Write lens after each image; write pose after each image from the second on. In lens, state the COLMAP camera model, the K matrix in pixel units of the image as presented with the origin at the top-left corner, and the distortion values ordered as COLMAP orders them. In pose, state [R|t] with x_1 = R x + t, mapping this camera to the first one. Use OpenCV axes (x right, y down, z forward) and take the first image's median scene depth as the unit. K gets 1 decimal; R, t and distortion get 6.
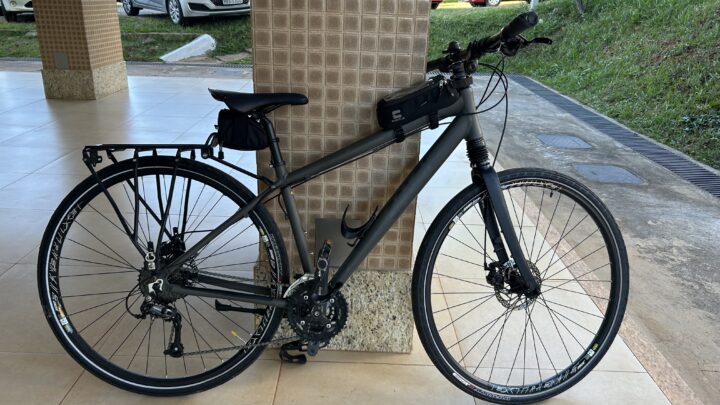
lens RADIAL K [[539.7, 0, 360.0], [0, 539.7, 202.5], [0, 0, 1]] dist [0.037647, 0.008850]
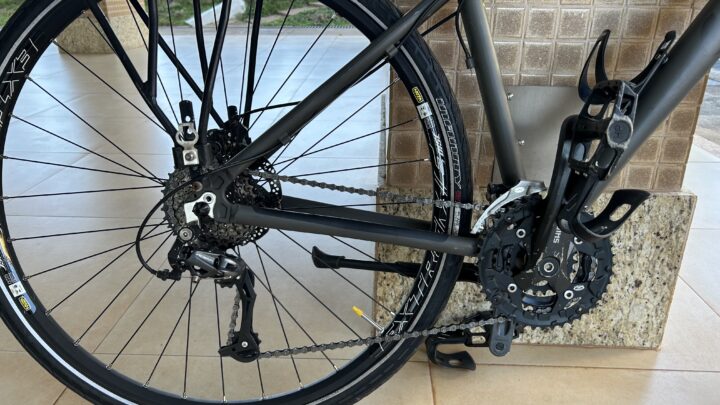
lens RADIAL K [[539.7, 0, 360.0], [0, 539.7, 202.5], [0, 0, 1]] dist [0.037647, 0.008850]
pose [[0.998688, -0.017449, -0.048139, -0.131850], [0.018649, 0.999524, 0.024596, 0.084232], [0.047687, -0.025462, 0.998538, 0.331313]]
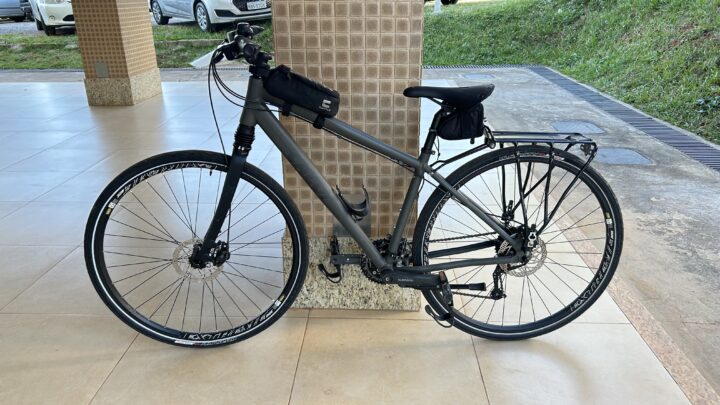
lens RADIAL K [[539.7, 0, 360.0], [0, 539.7, 202.5], [0, 0, 1]] dist [0.037647, 0.008850]
pose [[0.998229, -0.028073, -0.052443, 0.025607], [0.028221, 0.999600, 0.002089, 0.032256], [0.052364, -0.003565, 0.998622, -0.109204]]
